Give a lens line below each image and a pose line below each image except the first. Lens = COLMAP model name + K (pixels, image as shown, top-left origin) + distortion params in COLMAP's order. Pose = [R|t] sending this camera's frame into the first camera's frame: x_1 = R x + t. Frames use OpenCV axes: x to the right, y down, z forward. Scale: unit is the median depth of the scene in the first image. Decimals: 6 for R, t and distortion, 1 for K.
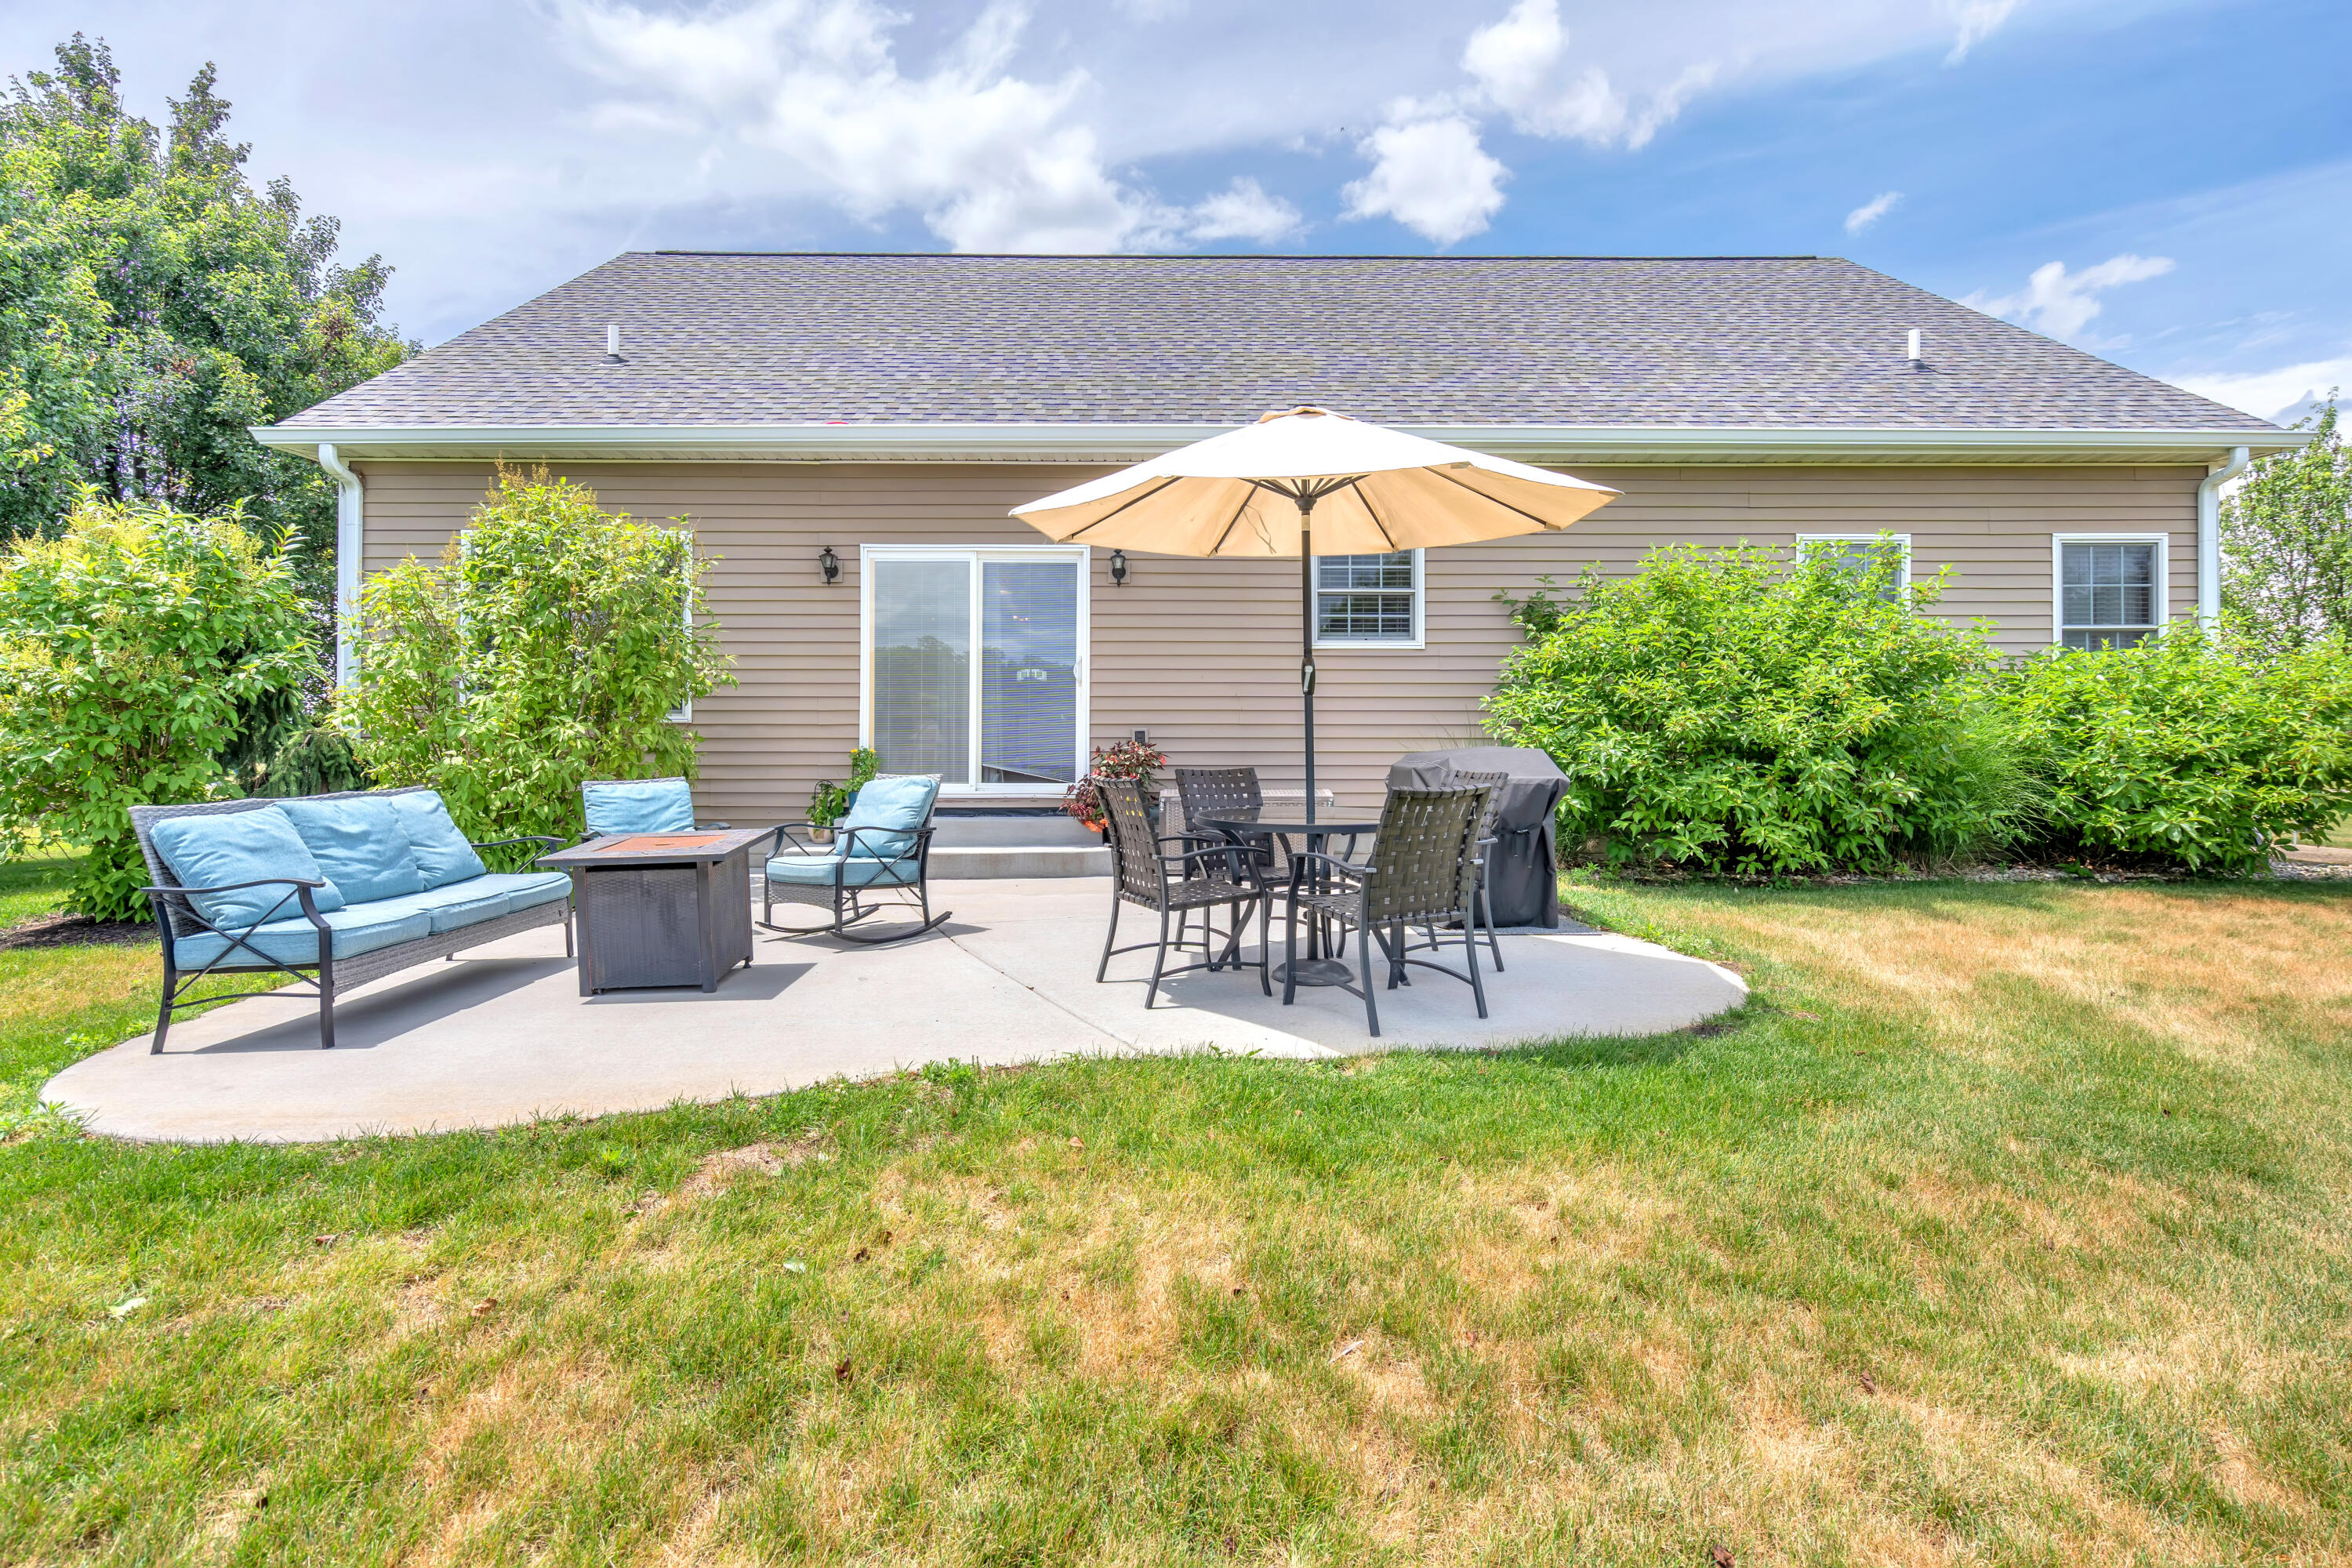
lens RADIAL K [[1160.9, 0, 1175.8], [0, 1160.9, 769.2], [0, 0, 1]] dist [0.000804, -0.000764]
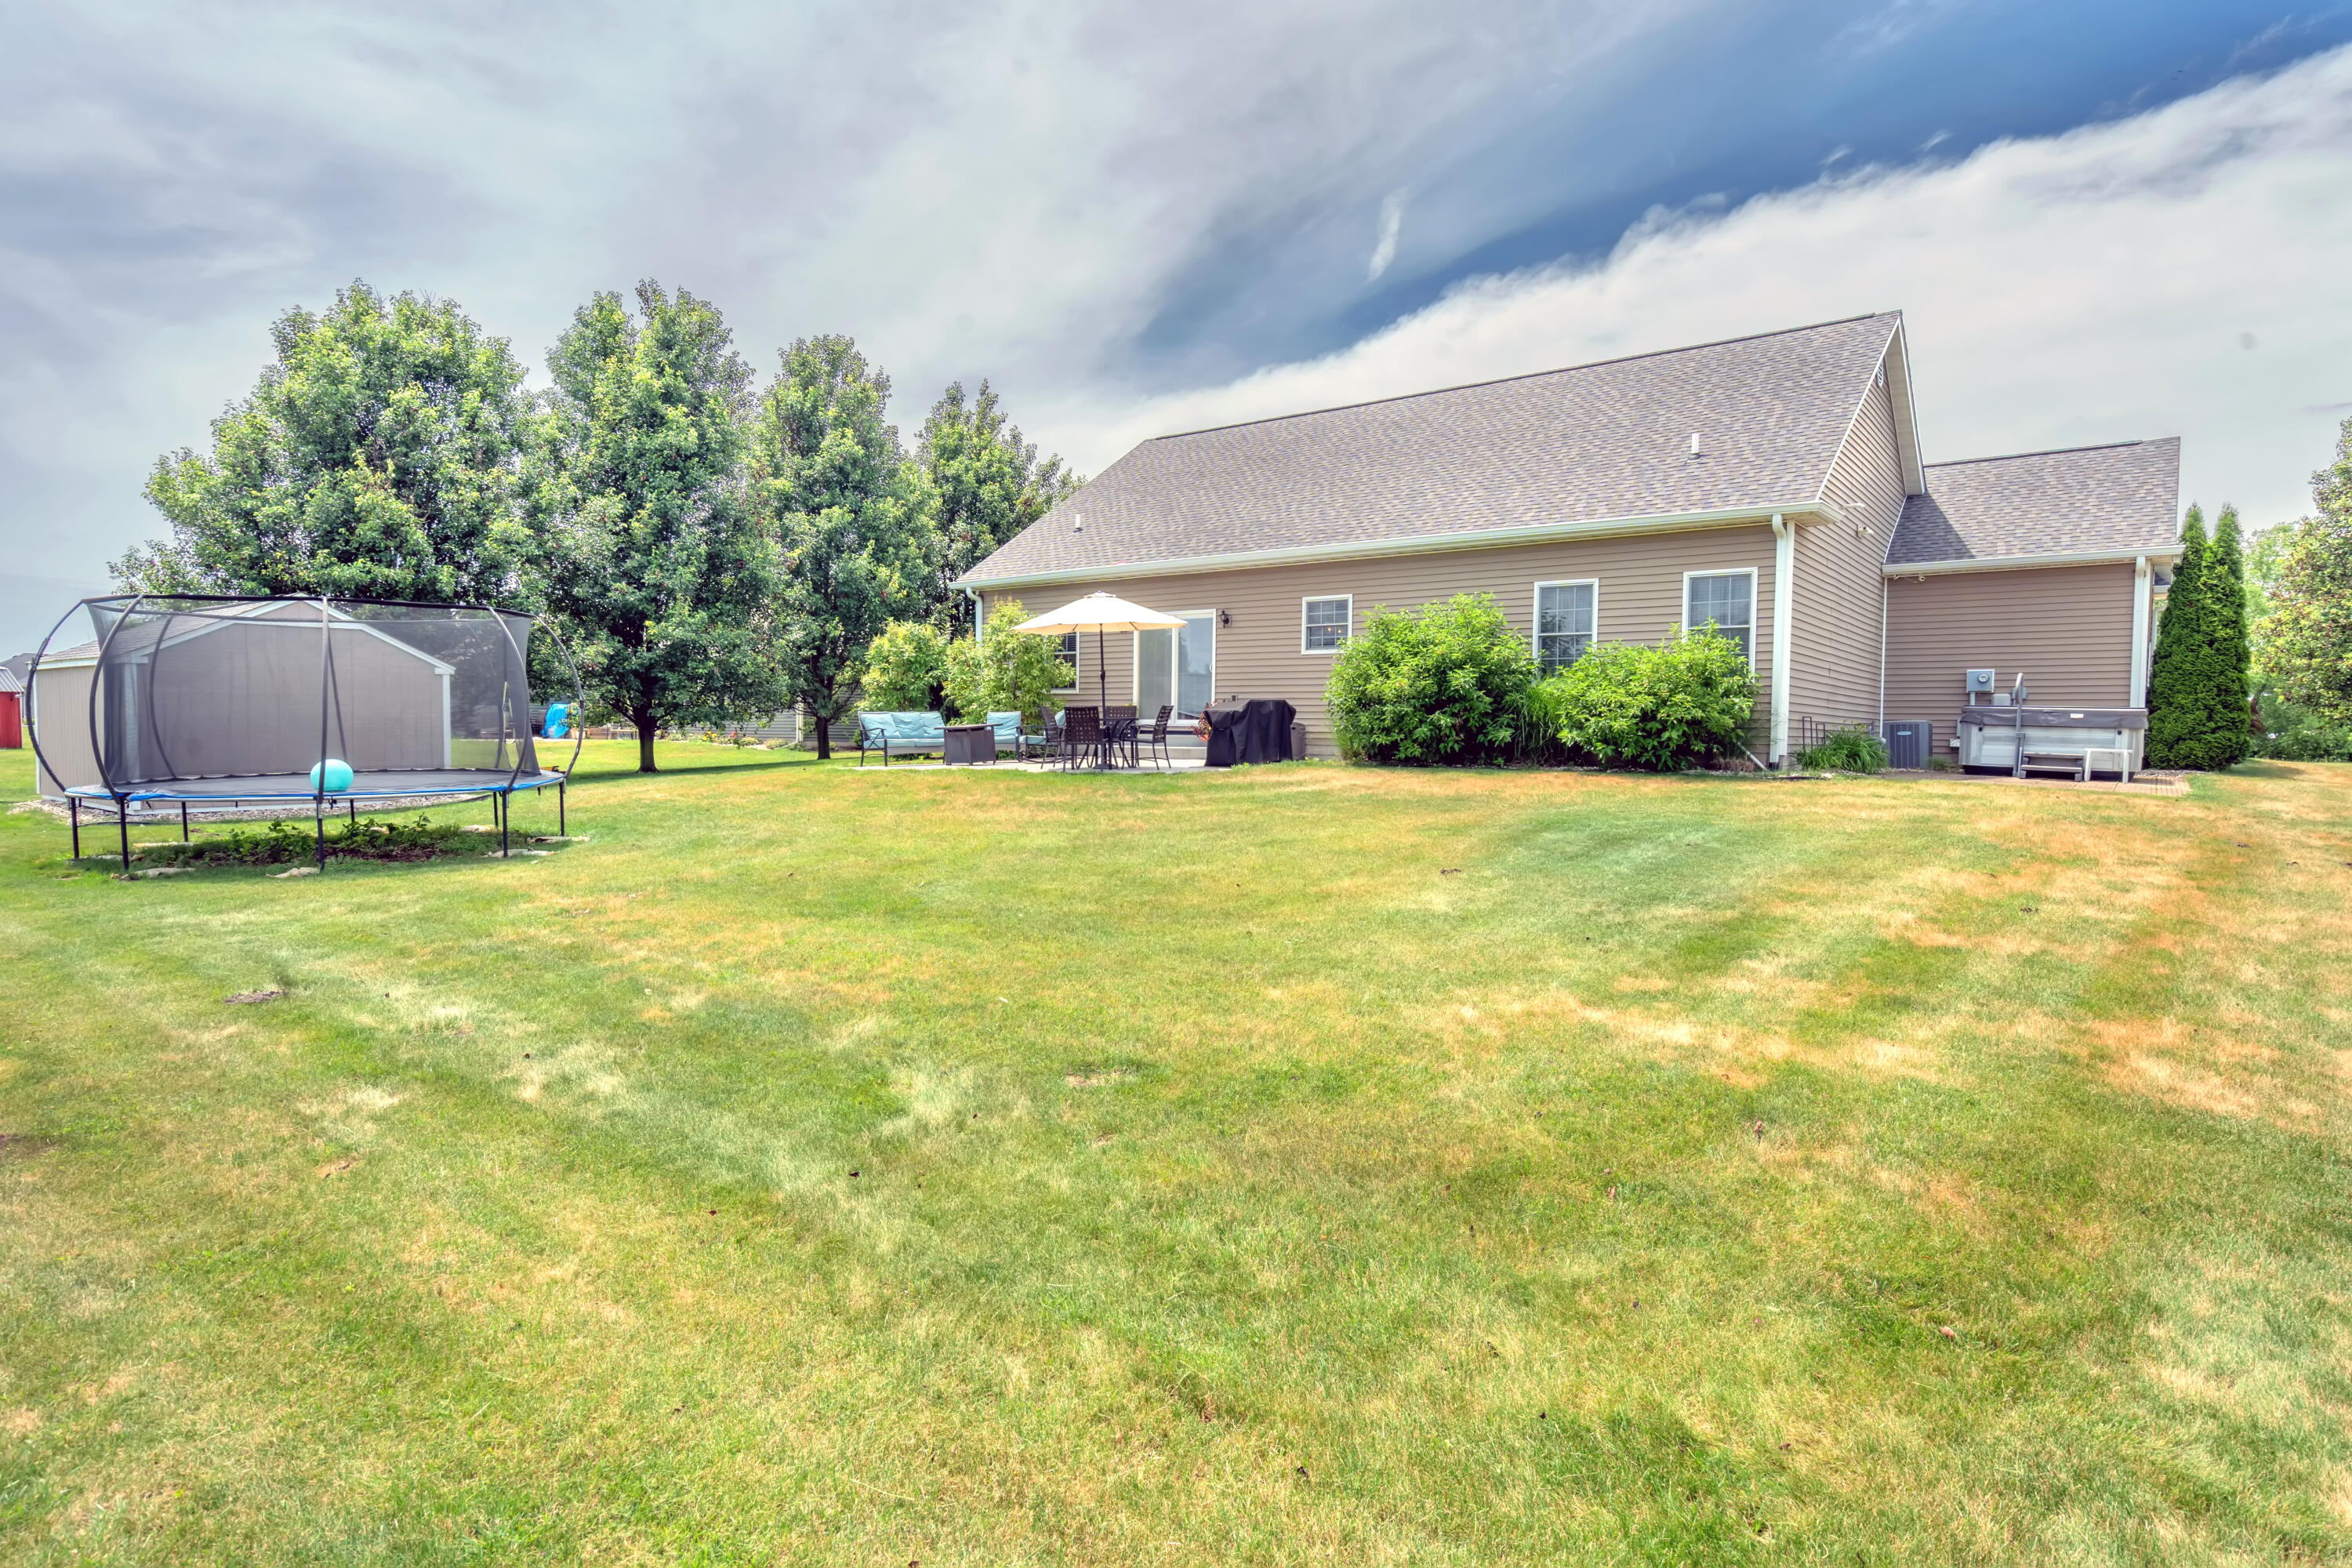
lens RADIAL K [[1286.7, 0, 1186.9], [0, 1286.7, 787.6], [0, 0, 1]] dist [0.000952, 0.001021]
pose [[0.783371, 0.036891, -0.620458, 1.353961], [-0.019728, 0.999210, 0.034503, 0.056844], [0.621241, -0.014788, 0.783480, -0.897926]]
